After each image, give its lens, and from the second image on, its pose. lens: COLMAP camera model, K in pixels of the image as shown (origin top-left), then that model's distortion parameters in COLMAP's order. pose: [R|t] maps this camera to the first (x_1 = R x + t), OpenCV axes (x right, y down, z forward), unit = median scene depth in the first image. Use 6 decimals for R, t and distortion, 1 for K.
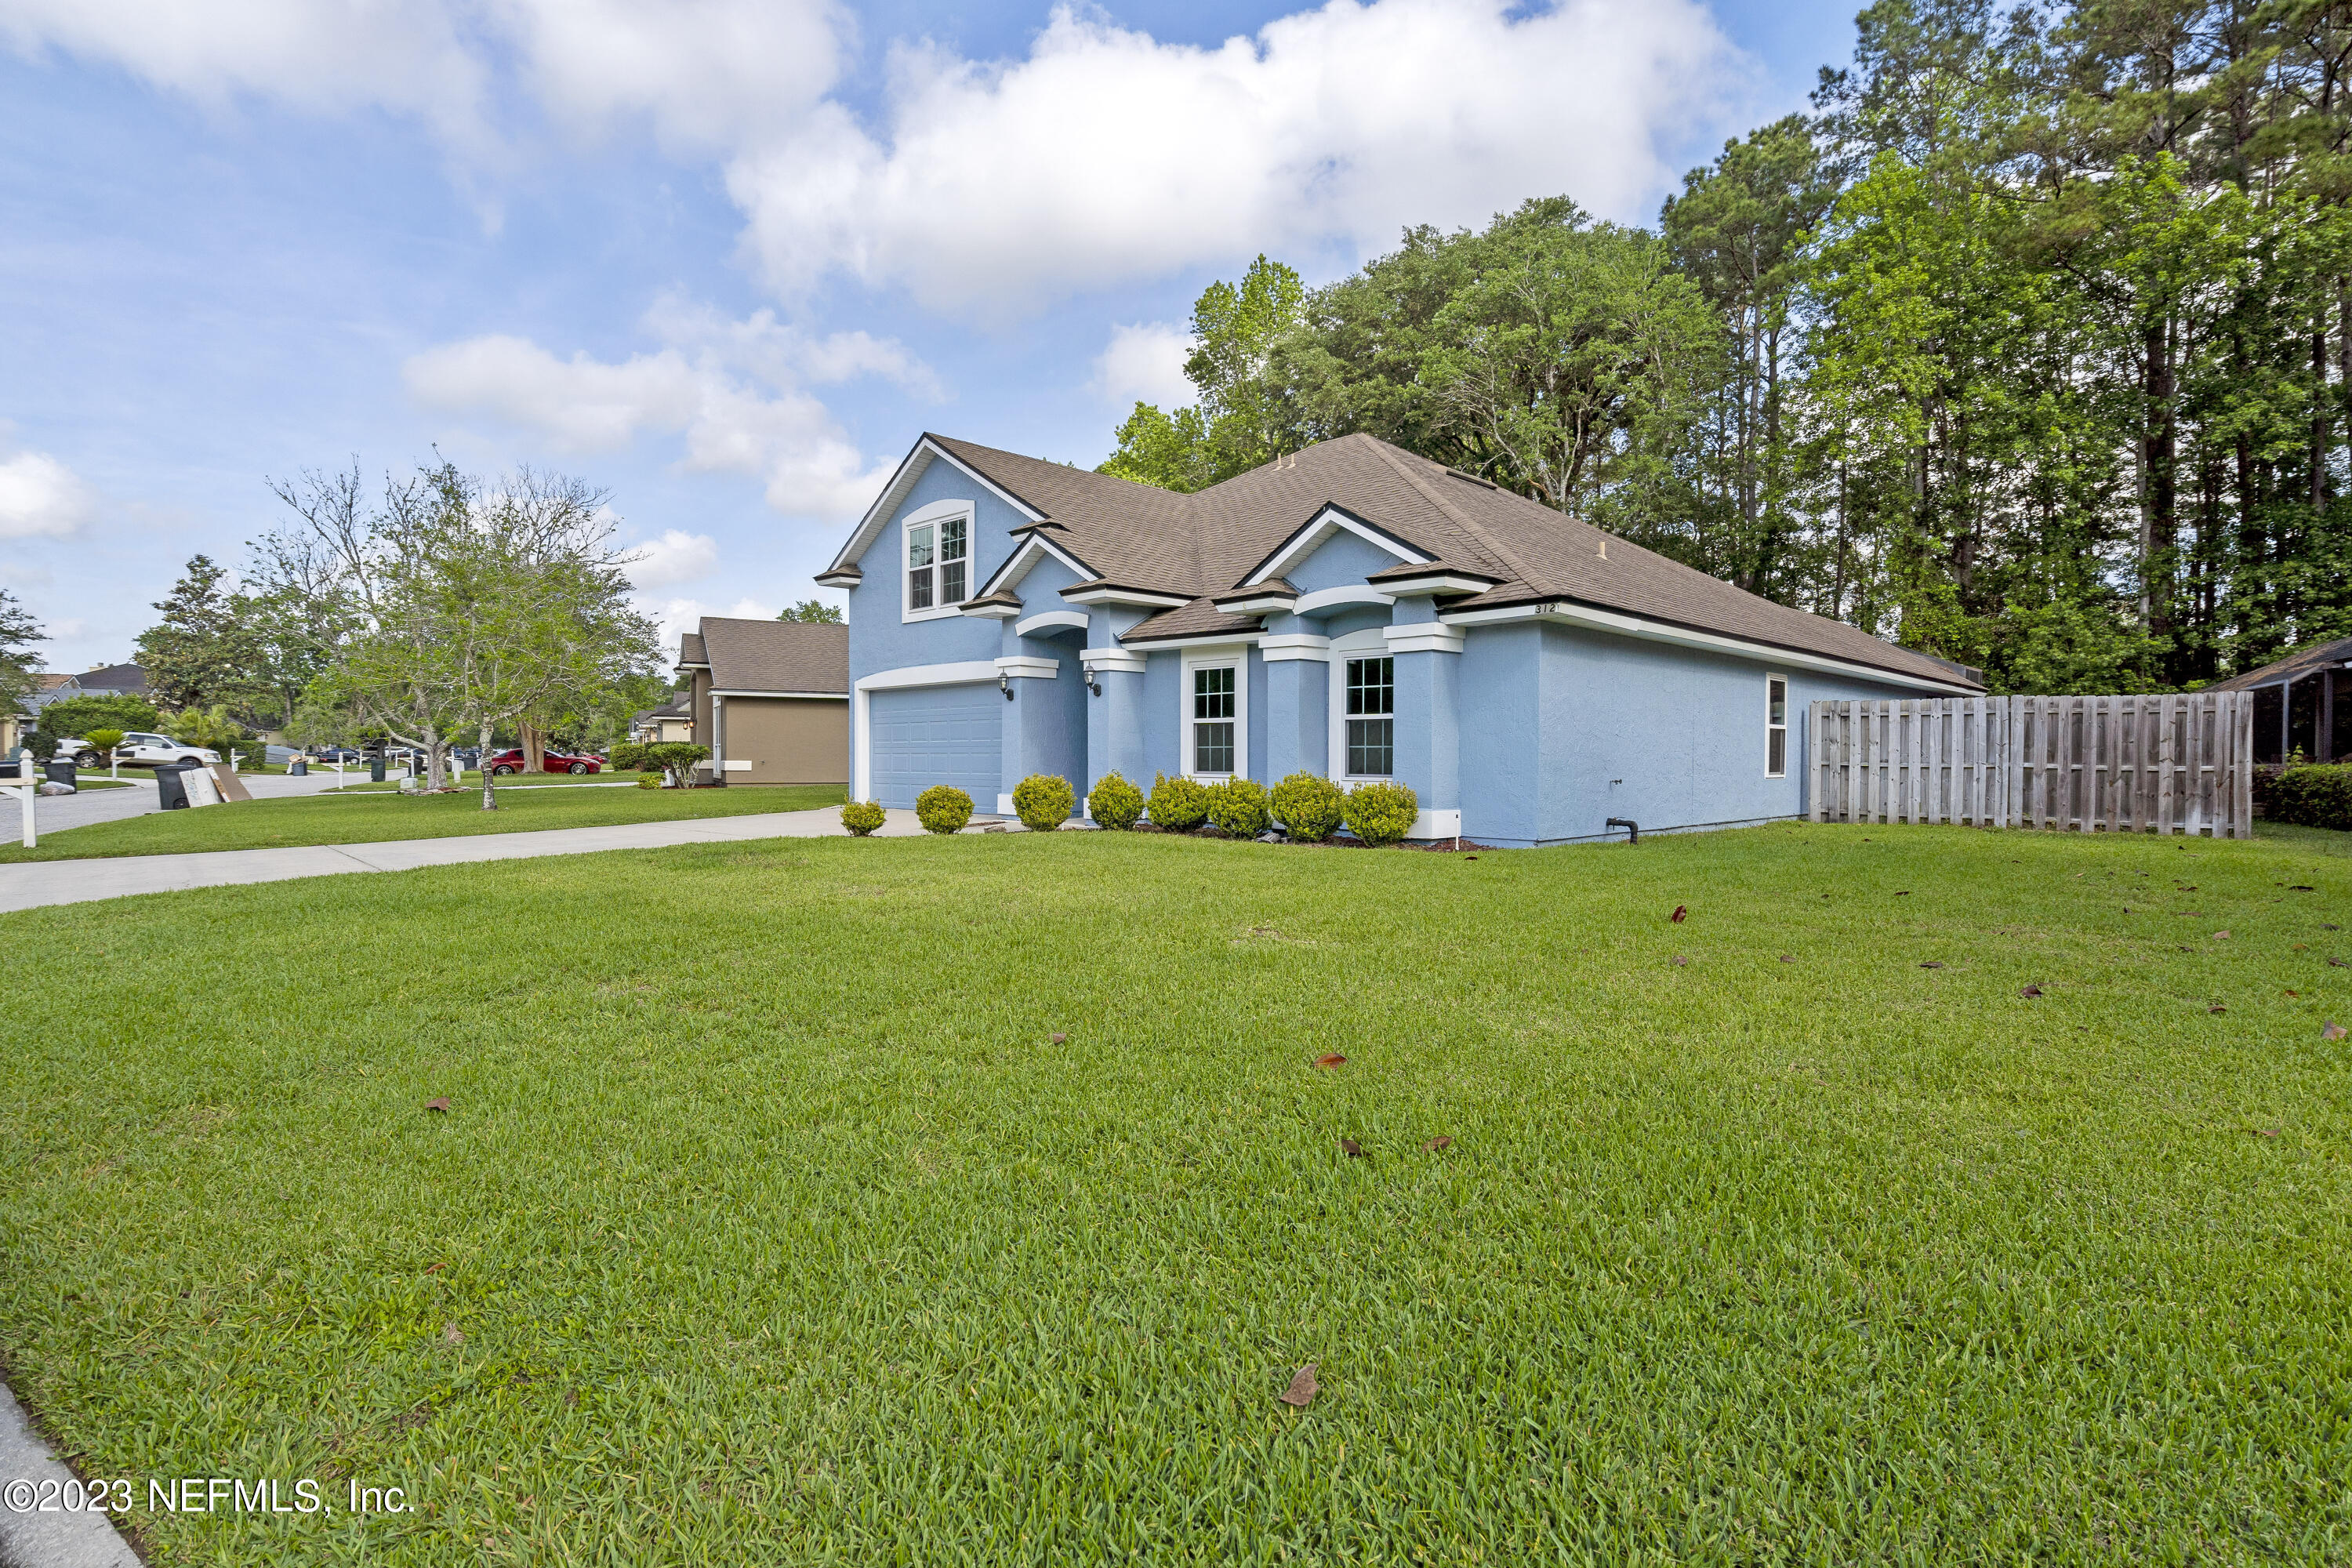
lens RADIAL K [[1181.1, 0, 1166.3], [0, 1181.1, 755.4], [0, 0, 1]] dist [0.001401, 0.000442]
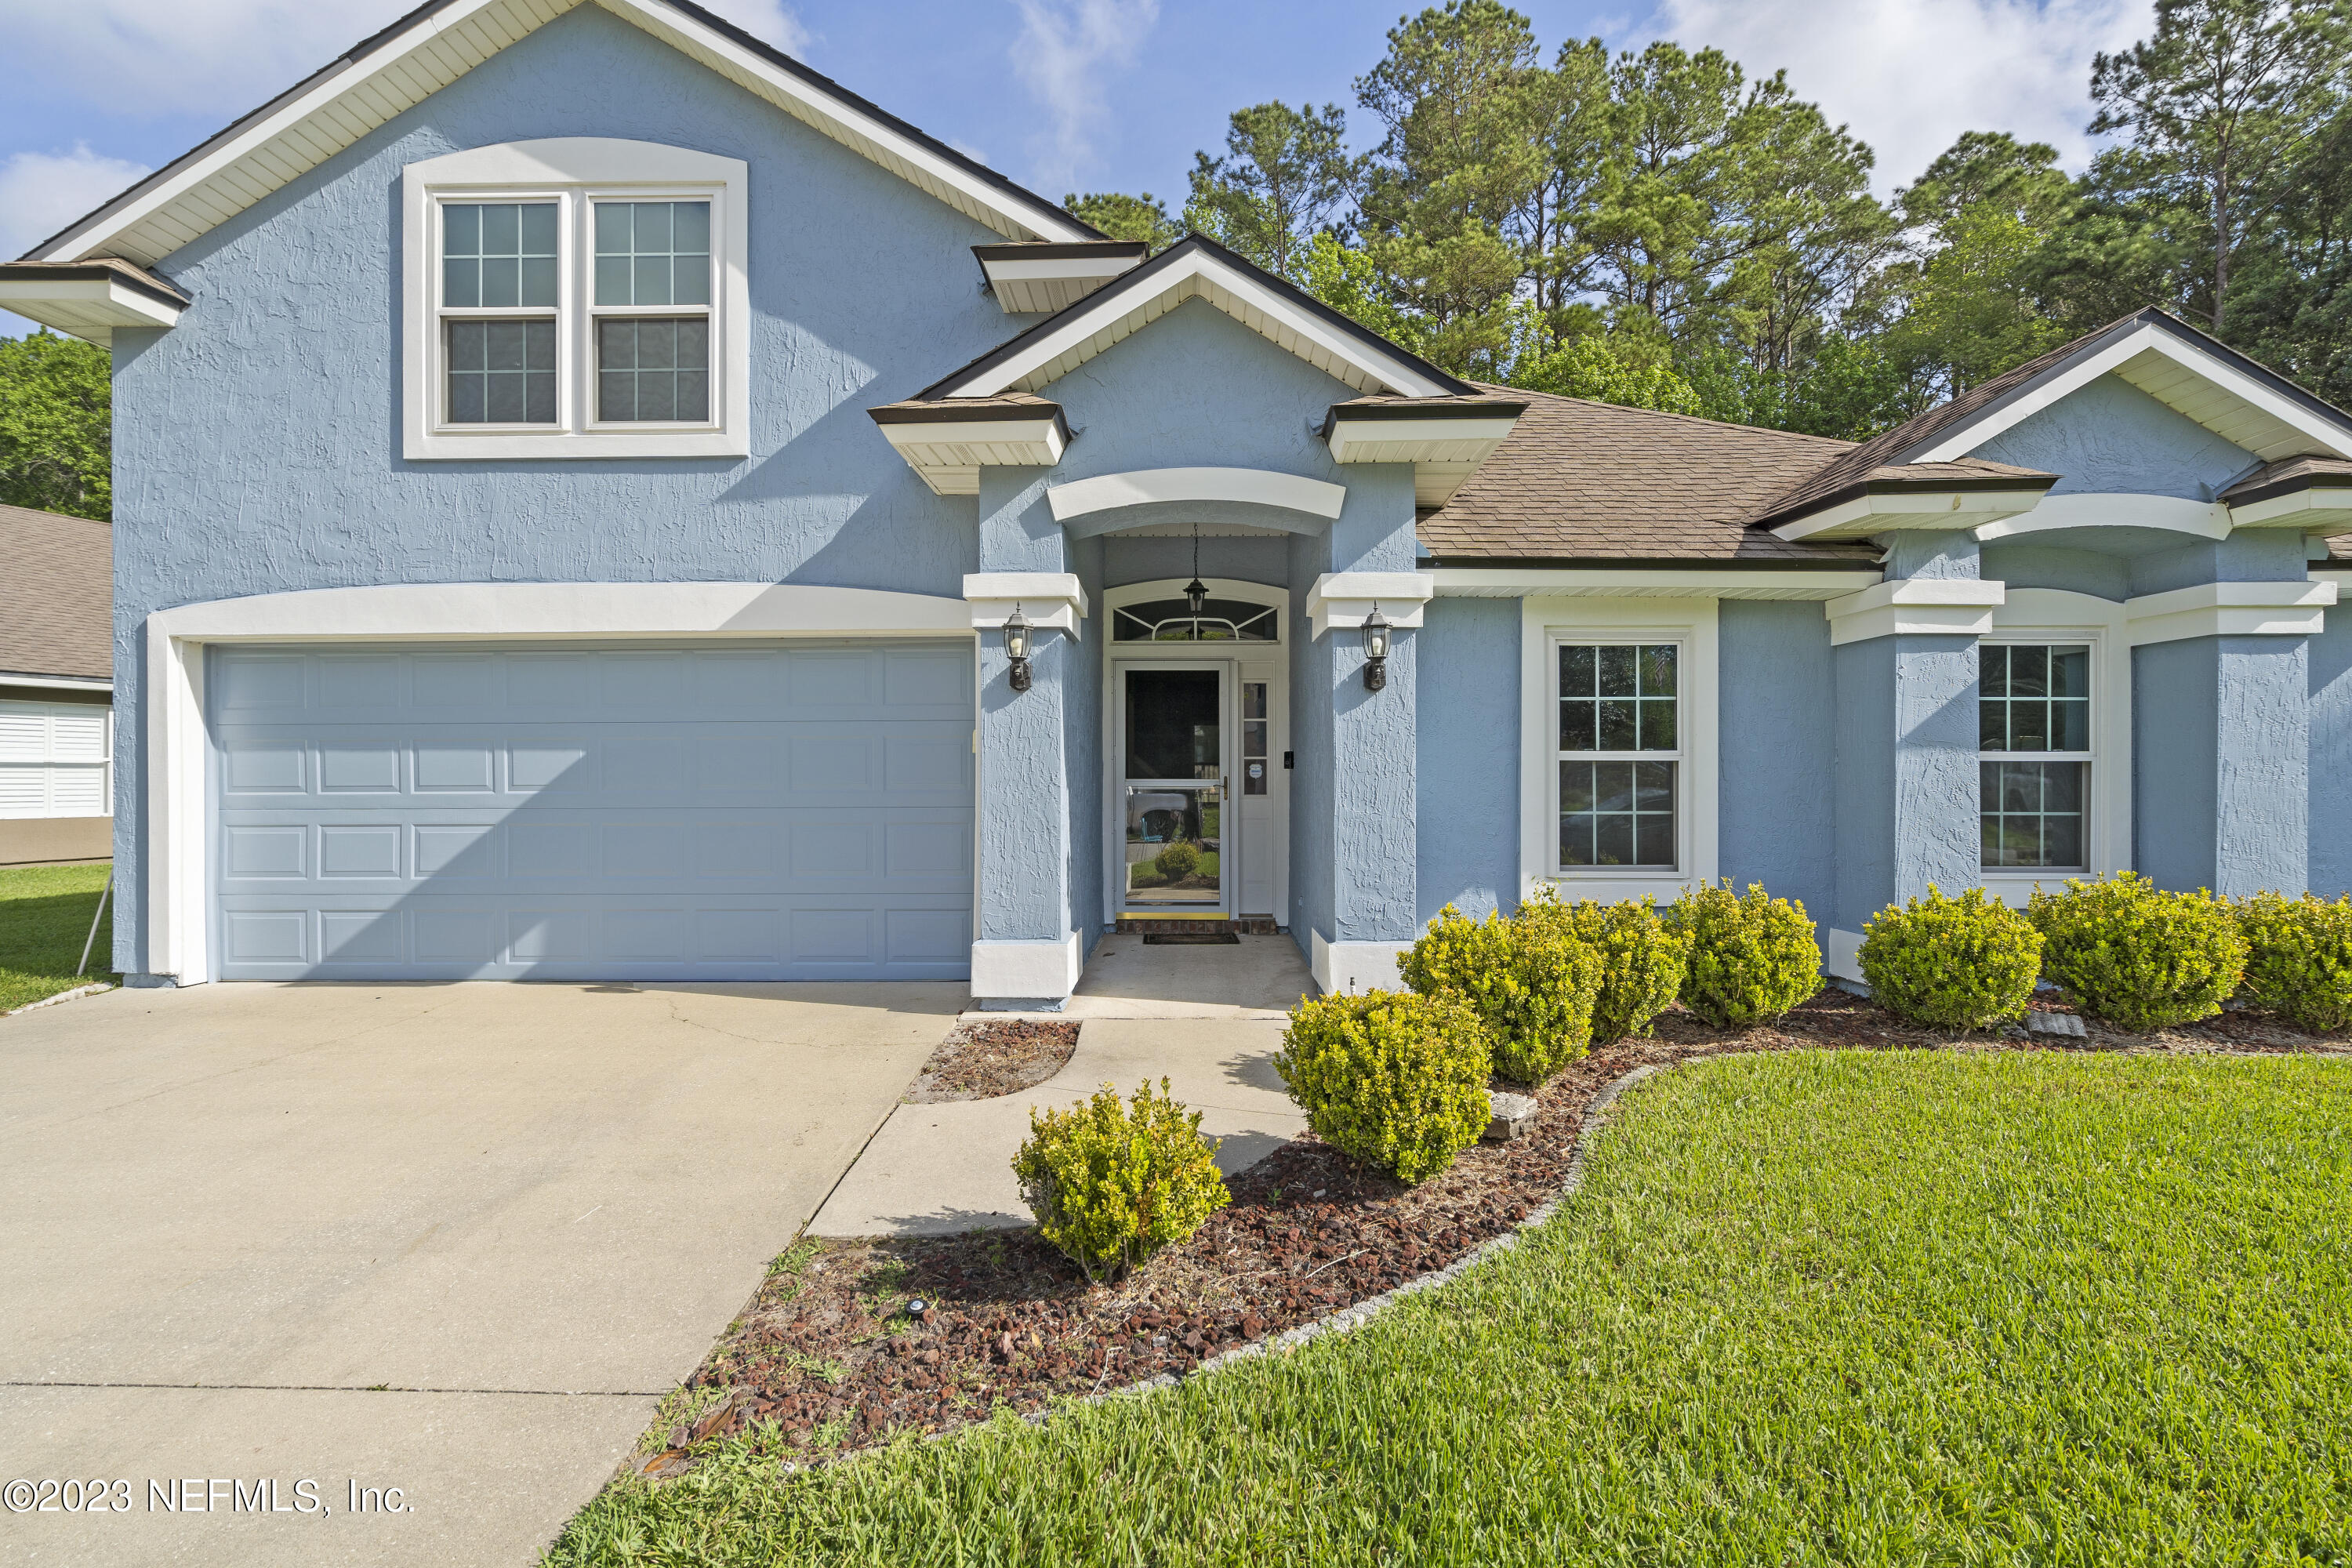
lens RADIAL K [[1070.9, 0, 1173.8], [0, 1070.9, 768.2], [0, 0, 1]] dist [-0.001784, 0.000405]
pose [[0.715483, 0.000807, 0.698629, -0.359614], [0.002259, 0.999991, -0.003468, -0.022687], [-0.698626, 0.004059, 0.715475, 0.778544]]
